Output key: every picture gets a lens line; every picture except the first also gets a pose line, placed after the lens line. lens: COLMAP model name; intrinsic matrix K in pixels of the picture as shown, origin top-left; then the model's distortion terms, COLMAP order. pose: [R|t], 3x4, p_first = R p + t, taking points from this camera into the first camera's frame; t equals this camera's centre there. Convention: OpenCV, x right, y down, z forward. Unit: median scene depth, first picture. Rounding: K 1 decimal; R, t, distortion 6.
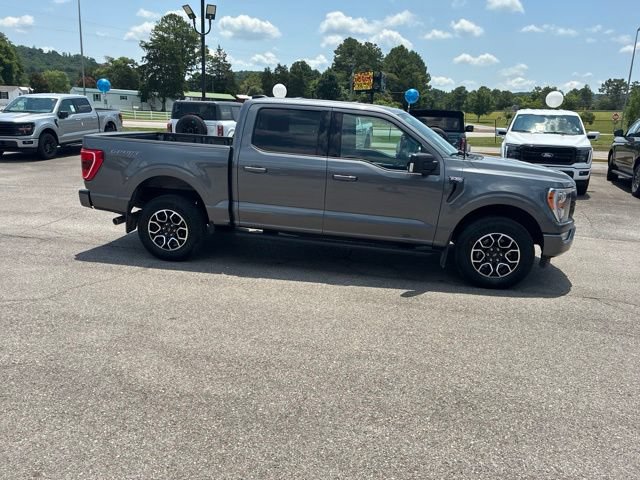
lens RADIAL K [[483.8, 0, 316.8], [0, 483.8, 237.0], [0, 0, 1]] dist [0.054028, -0.072131]
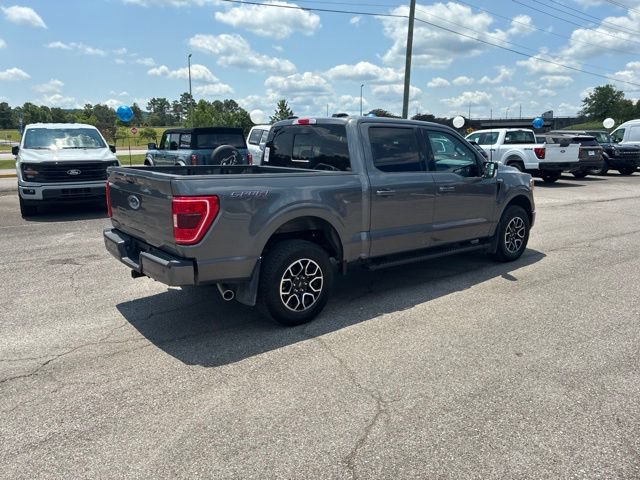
lens RADIAL K [[483.8, 0, 316.5], [0, 483.8, 236.1], [0, 0, 1]] dist [0.054028, -0.072131]
pose [[0.661688, -0.185502, 0.726470, -0.814921], [0.210460, 0.975910, 0.057503, -0.126767], [-0.719636, 0.114844, 0.684788, 0.428416]]
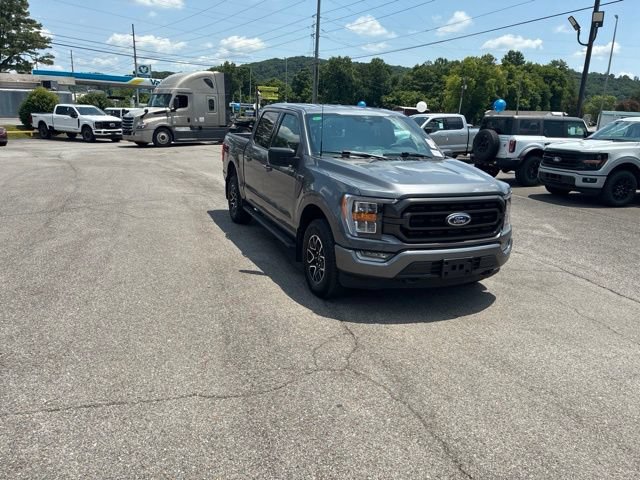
lens RADIAL K [[483.8, 0, 328.2], [0, 483.8, 245.9], [0, 0, 1]] dist [0.054028, -0.072131]
pose [[0.542867, 0.196197, -0.816580, 0.998899], [-0.221769, 0.971305, 0.085940, -0.063965], [0.810009, 0.134438, 0.570800, 0.418652]]
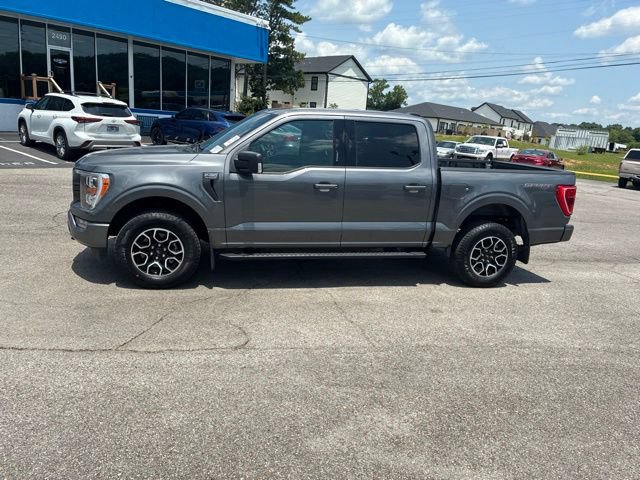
lens RADIAL K [[483.8, 0, 329.1], [0, 483.8, 238.6], [0, 0, 1]] dist [0.054028, -0.072131]
pose [[-0.905854, -0.017101, -0.423245, 0.463805], [-0.211697, 0.883730, 0.417380, -0.463383], [0.366896, 0.467685, -0.804150, 1.936676]]
